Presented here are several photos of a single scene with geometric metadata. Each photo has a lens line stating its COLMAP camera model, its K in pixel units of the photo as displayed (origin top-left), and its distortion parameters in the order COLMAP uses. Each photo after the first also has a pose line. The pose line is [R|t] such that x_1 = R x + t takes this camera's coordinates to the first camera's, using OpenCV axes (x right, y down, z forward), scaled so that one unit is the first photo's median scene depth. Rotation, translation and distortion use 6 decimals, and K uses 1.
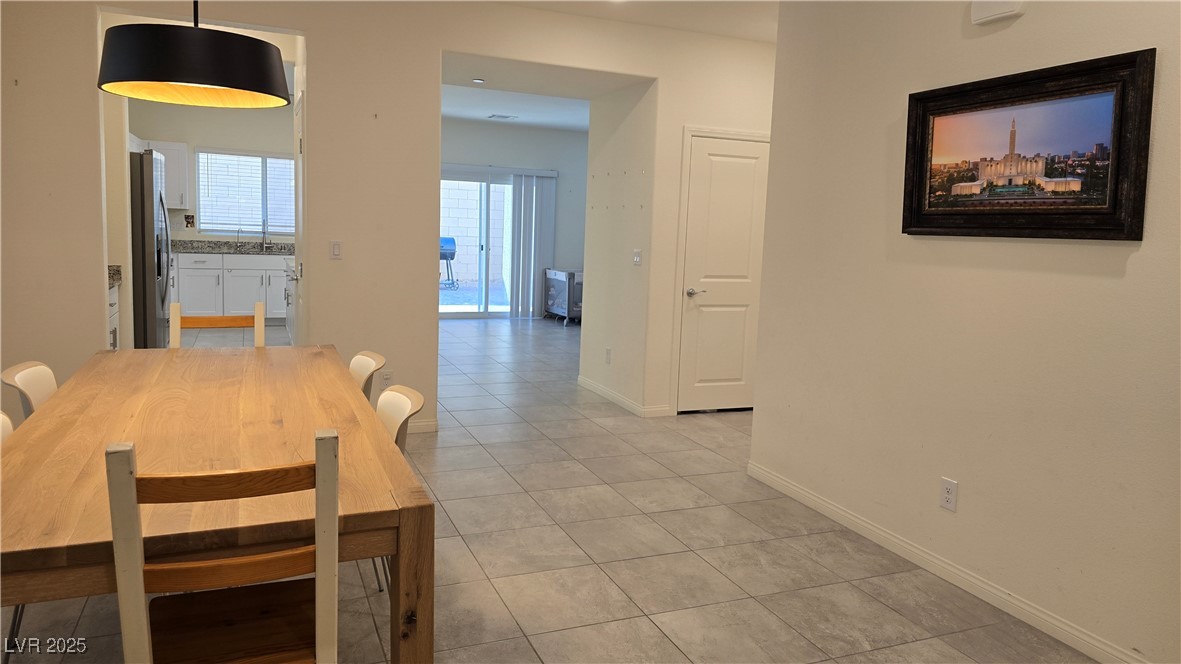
lens RADIAL K [[802.8, 0, 599.2], [0, 802.8, 306.1], [0, 0, 1]] dist [0.090813, -0.104345]
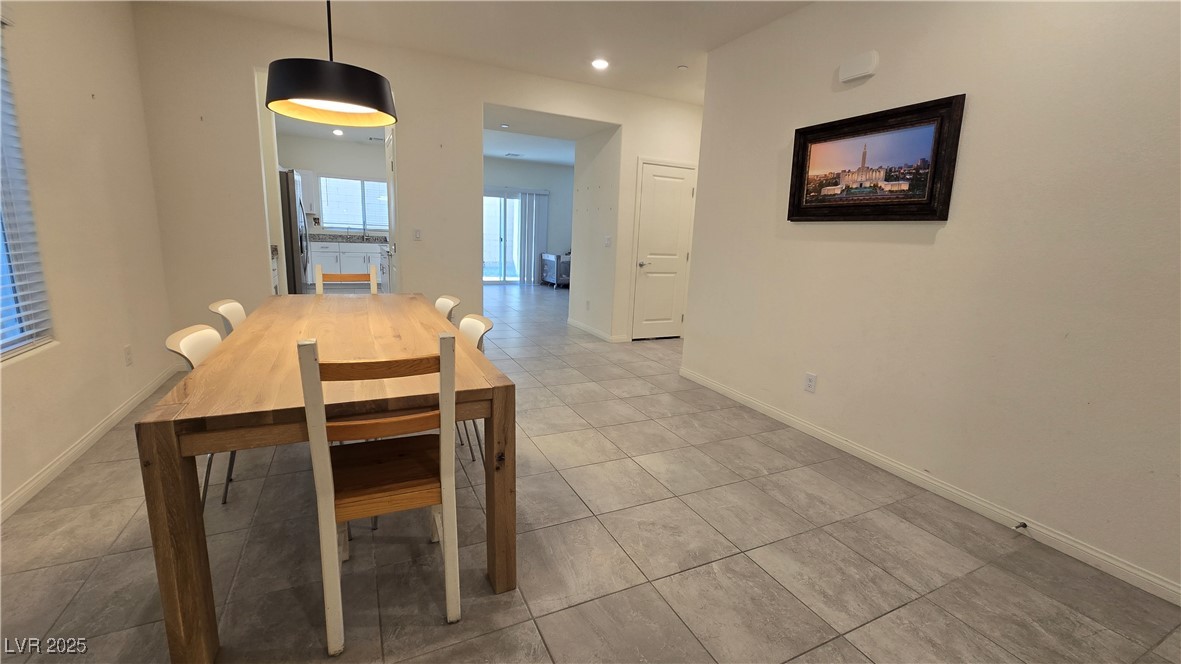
lens RADIAL K [[484.6, 0, 584.5], [0, 484.6, 331.2], [0, 0, 1]] dist [-0.001788, -0.000165]
pose [[0.998983, -0.004190, 0.044887, -0.069352], [-0.000203, 0.995242, 0.097432, 0.035756], [-0.045082, -0.097342, 0.994229, 0.068545]]
